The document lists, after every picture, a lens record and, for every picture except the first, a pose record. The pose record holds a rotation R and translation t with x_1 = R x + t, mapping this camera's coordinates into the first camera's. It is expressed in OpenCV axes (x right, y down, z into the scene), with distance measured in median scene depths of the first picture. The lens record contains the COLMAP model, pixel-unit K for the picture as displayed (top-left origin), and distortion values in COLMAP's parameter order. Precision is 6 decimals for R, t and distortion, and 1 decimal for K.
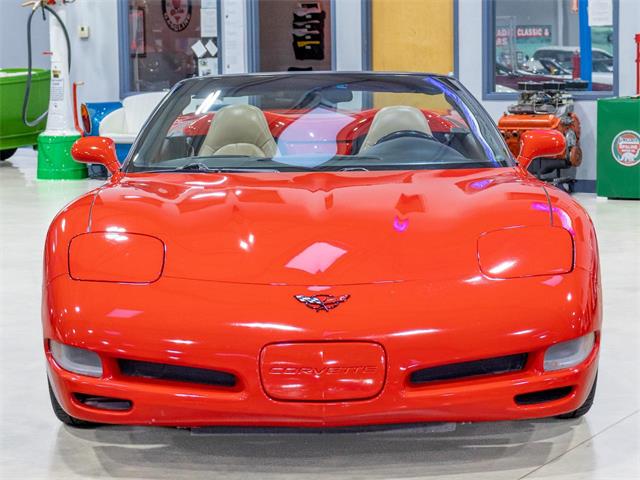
lens RADIAL K [[1337.3, 0, 320.0], [0, 1337.3, 240.0], [0, 0, 1]] dist [-0.017895, -0.044786]
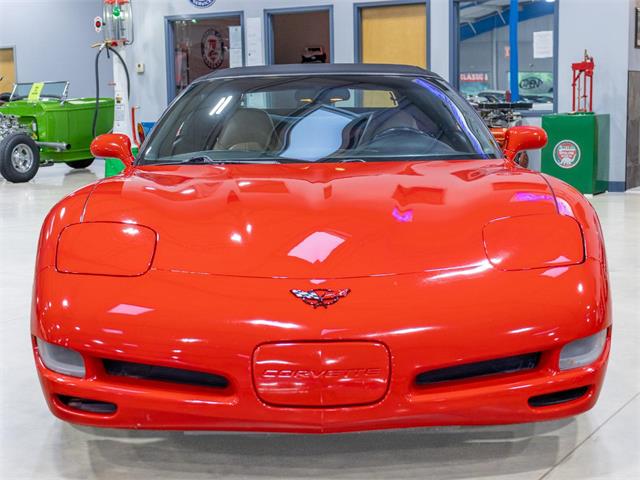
lens RADIAL K [[989.0, 0, 309.0], [0, 989.0, 241.1], [0, 0, 1]] dist [-0.002288, 0.068341]
pose [[0.999895, -0.003148, -0.014117, 0.003011], [0.003345, 0.999898, 0.013915, -0.001631], [0.014072, -0.013961, 0.999804, 0.275585]]
